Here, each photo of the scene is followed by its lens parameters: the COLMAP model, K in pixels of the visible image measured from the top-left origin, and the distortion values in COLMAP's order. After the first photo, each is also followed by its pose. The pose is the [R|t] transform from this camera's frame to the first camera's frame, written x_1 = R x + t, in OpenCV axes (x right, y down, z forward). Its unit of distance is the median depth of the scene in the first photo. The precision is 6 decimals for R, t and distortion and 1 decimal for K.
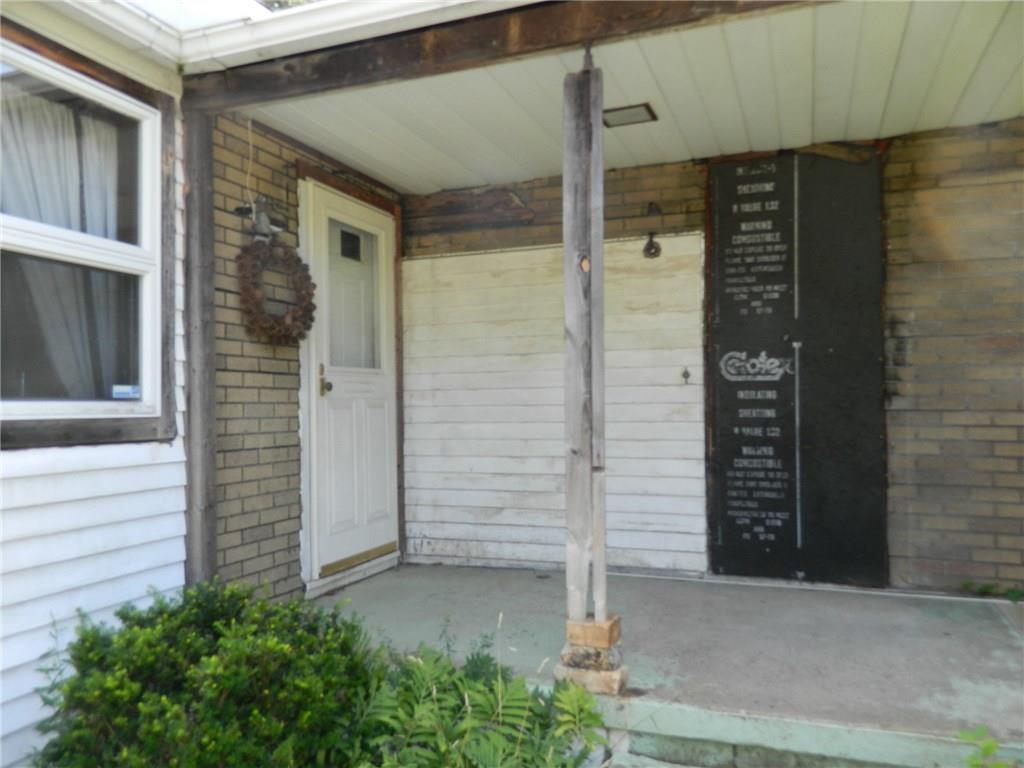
lens RADIAL K [[779.6, 0, 512.1], [0, 779.6, 386.8], [0, 0, 1]] dist [0.016953, -0.002782]
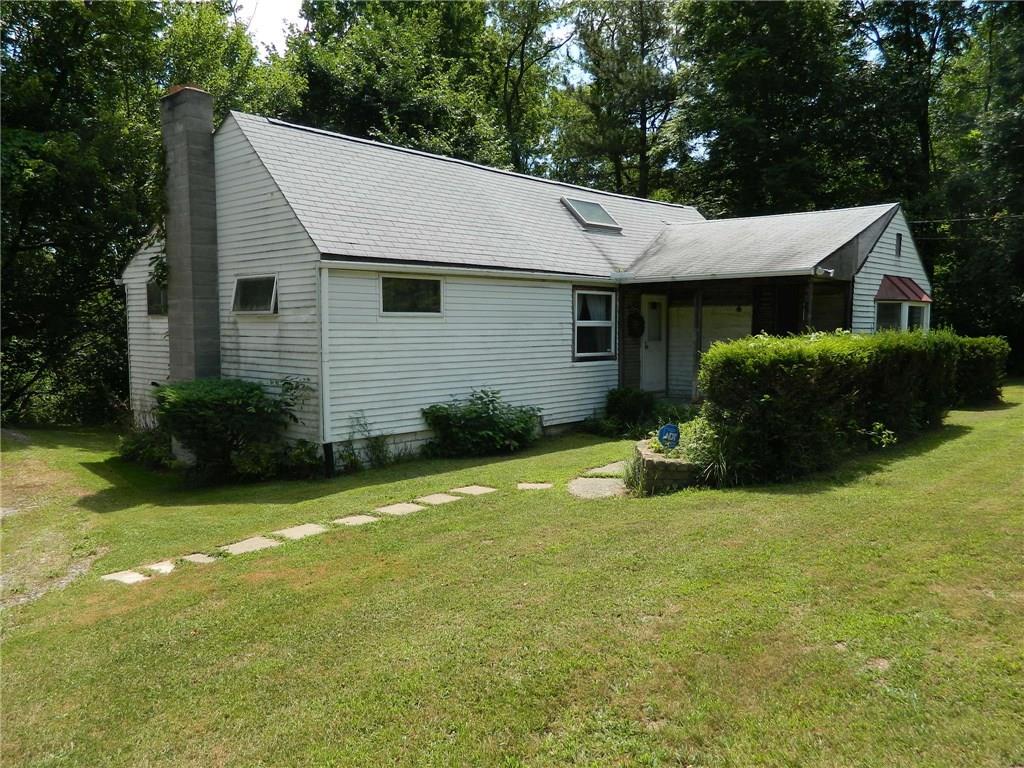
lens RADIAL K [[779.6, 0, 506.8], [0, 779.6, 381.0], [0, 0, 1]] dist [0.016953, -0.002782]
pose [[0.924668, 0.038024, -0.378872, 0.591997], [-0.002147, 0.995506, 0.094671, -0.196345], [0.380769, -0.086725, 0.920594, -2.840430]]
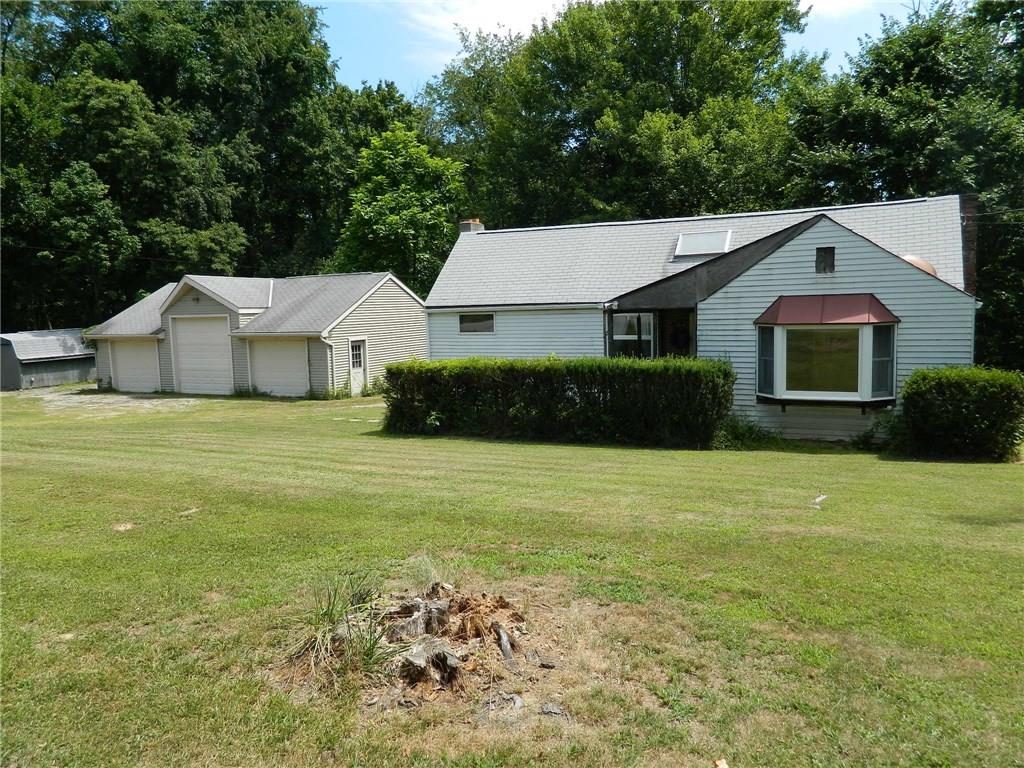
lens RADIAL K [[779.6, 0, 511.7], [0, 779.6, 387.2], [0, 0, 1]] dist [0.016953, -0.002782]
pose [[-0.094165, 0.119494, -0.988359, 4.401020], [0.046643, 0.992210, 0.115516, -0.402378], [0.994463, -0.035222, -0.099005, 0.364699]]
